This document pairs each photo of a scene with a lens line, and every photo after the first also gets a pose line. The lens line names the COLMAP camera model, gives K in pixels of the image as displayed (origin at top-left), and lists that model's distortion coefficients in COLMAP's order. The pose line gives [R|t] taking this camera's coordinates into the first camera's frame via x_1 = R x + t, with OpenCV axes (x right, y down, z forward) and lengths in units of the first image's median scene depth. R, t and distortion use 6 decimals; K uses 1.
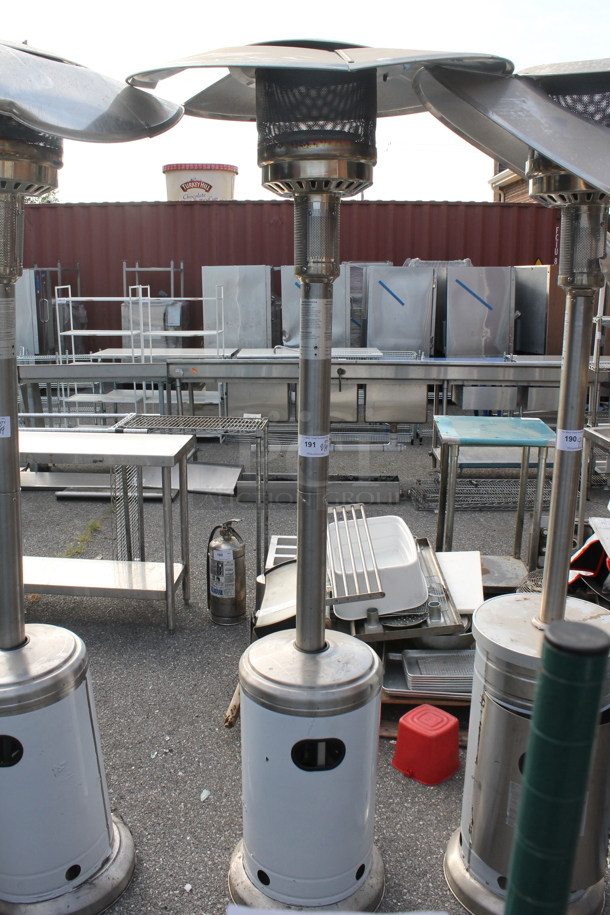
lens RADIAL K [[777.8, 0, 290.8], [0, 777.8, 458.9], [0, 0, 1]] dist [-0.158169, 0.135923]
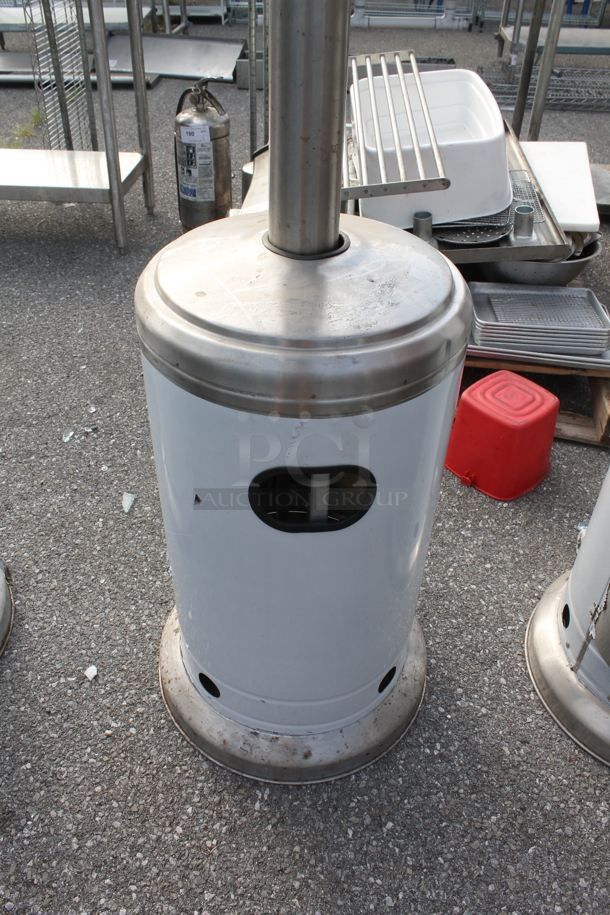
lens RADIAL K [[777.8, 0, 290.8], [0, 777.8, 458.9], [0, 0, 1]] dist [-0.158169, 0.135923]
pose [[0.999317, 0.029263, -0.022544, 0.017151], [-0.016341, 0.897534, 0.440642, 0.090704], [0.033129, -0.439973, 0.897400, 0.318449]]
